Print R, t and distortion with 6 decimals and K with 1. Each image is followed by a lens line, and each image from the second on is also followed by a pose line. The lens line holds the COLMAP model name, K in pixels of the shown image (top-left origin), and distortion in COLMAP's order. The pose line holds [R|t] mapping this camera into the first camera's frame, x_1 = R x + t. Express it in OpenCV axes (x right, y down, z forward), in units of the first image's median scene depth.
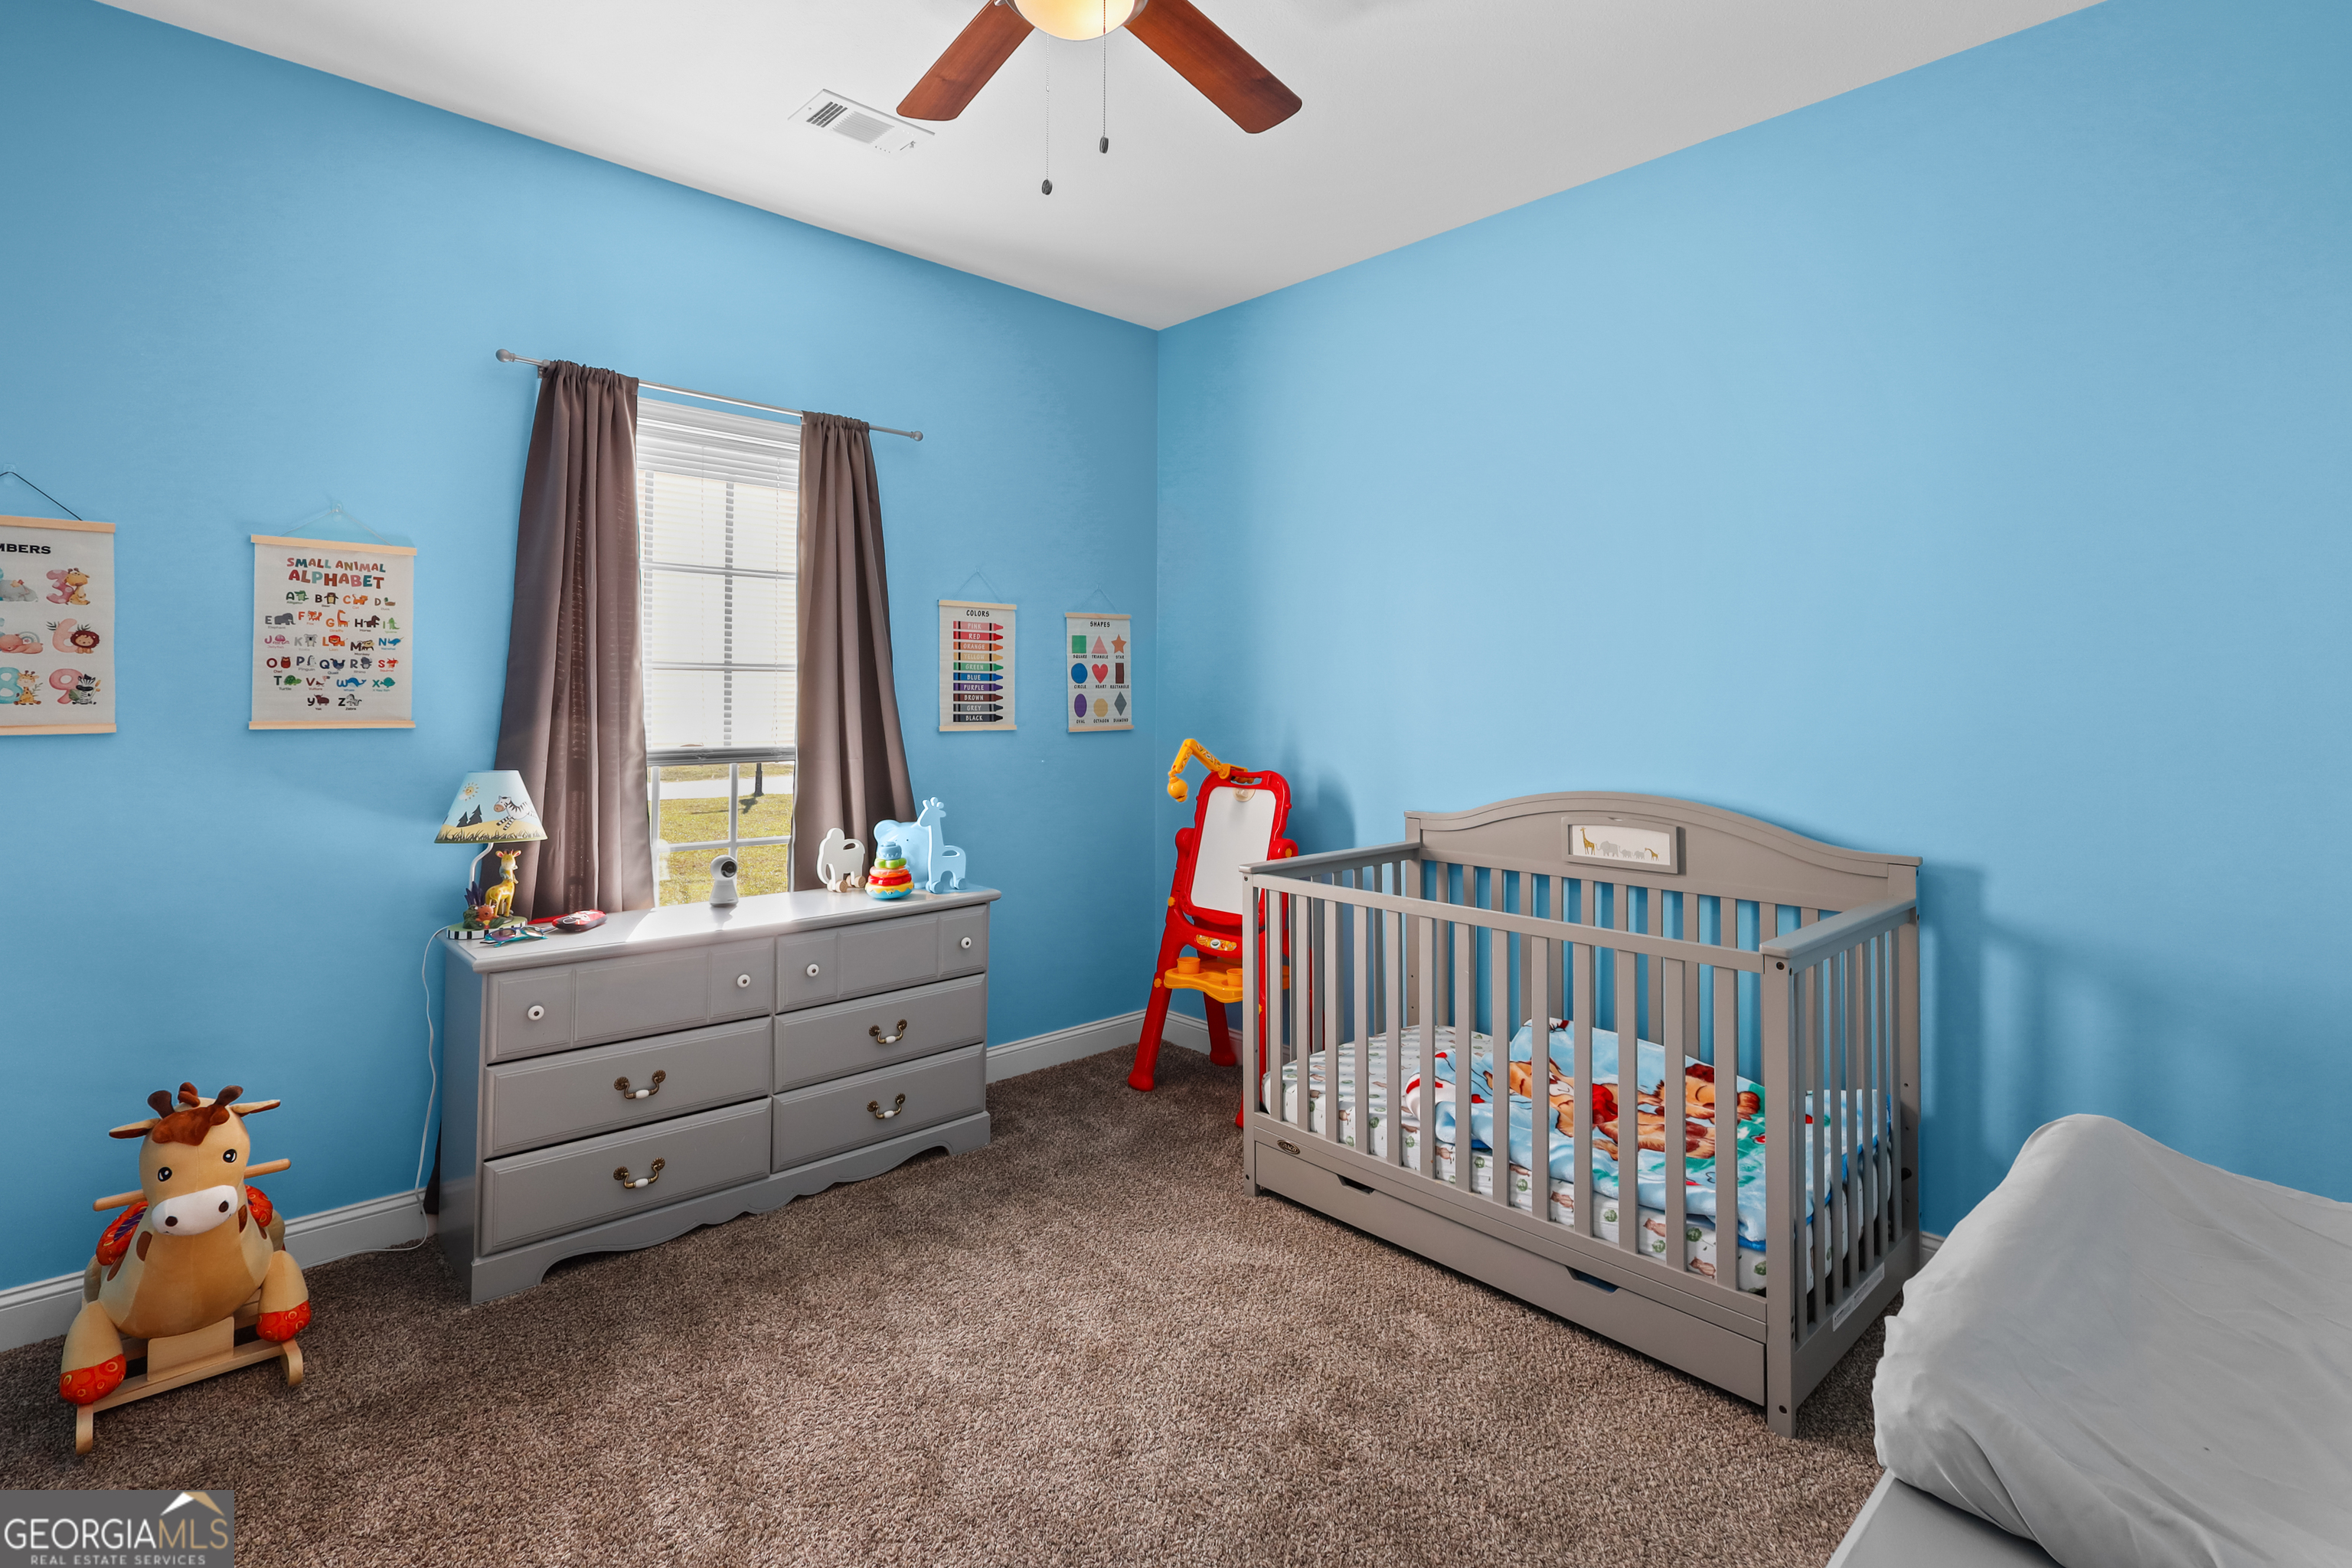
lens RADIAL K [[1121.0, 0, 1172.6], [0, 1121.0, 724.4], [0, 0, 1]] dist [0.000571, 0.000867]
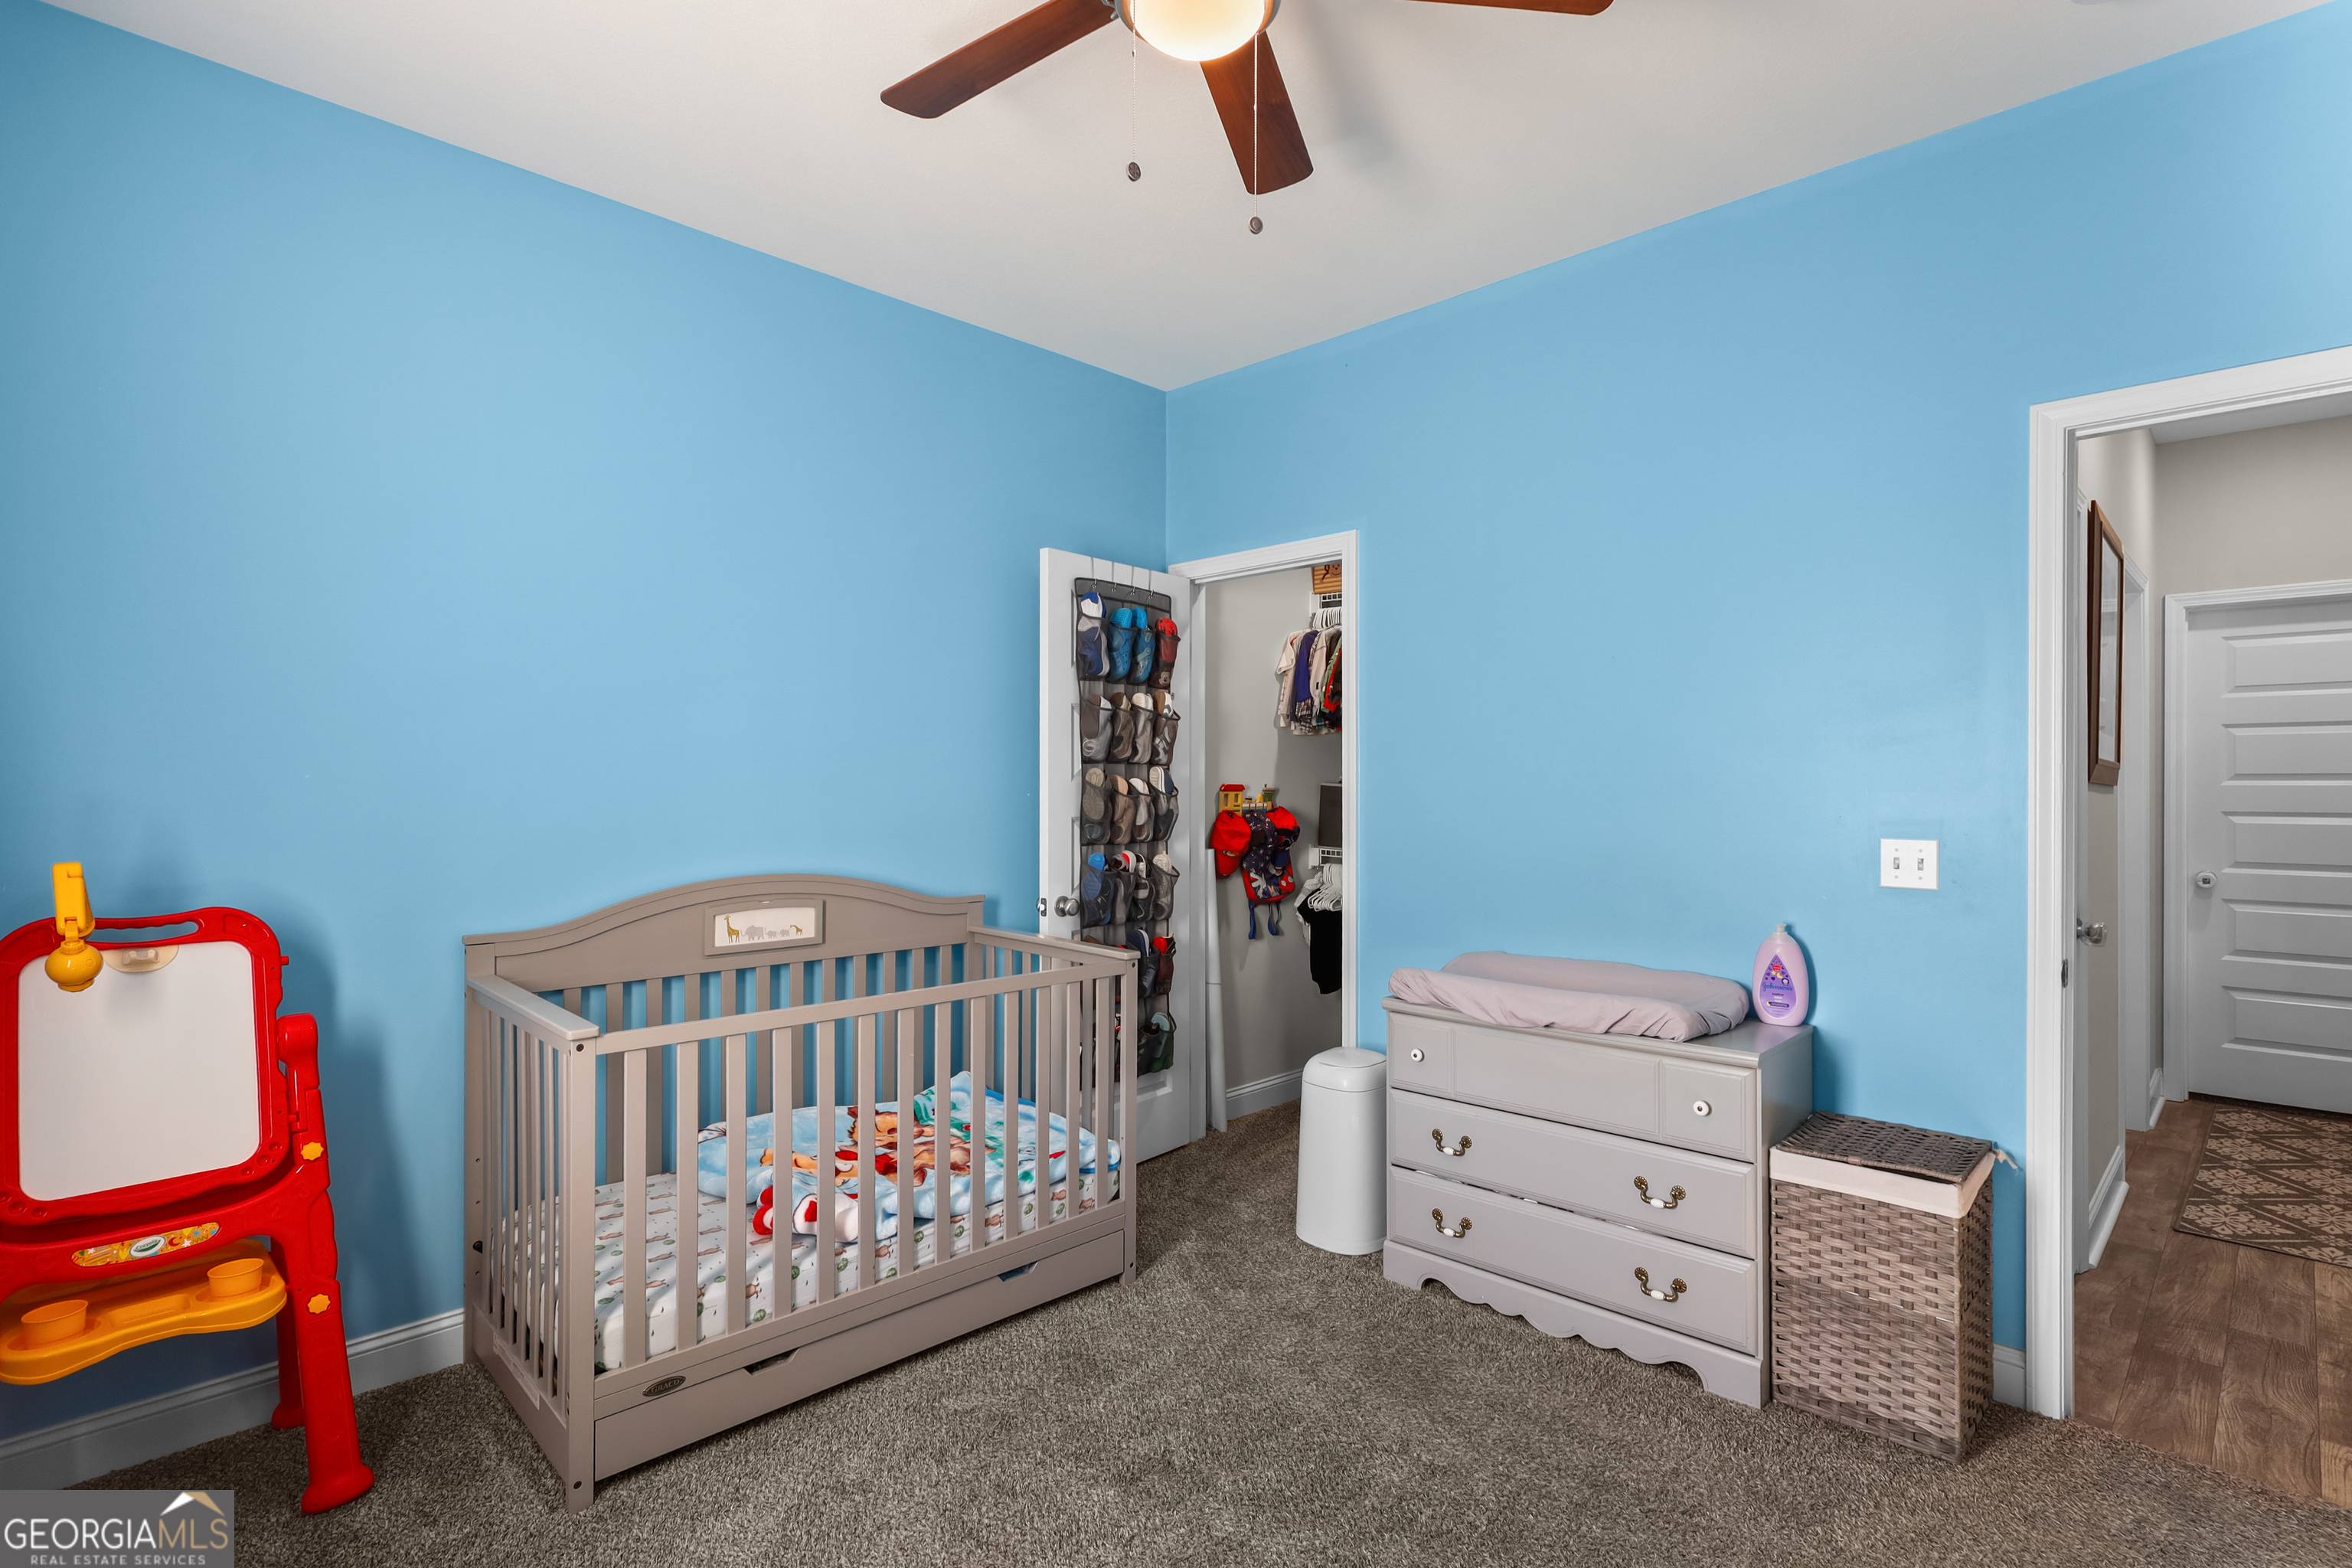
lens RADIAL K [[1149.0, 0, 1176.0], [0, 1149.0, 784.0], [0, 0, 1]] dist [-0.000467, 0.000123]
pose [[-0.036029, -0.005852, 0.999334, -0.677532], [0.014415, 0.999876, 0.006375, -0.024050], [-0.999247, 0.014635, -0.035941, 0.686585]]
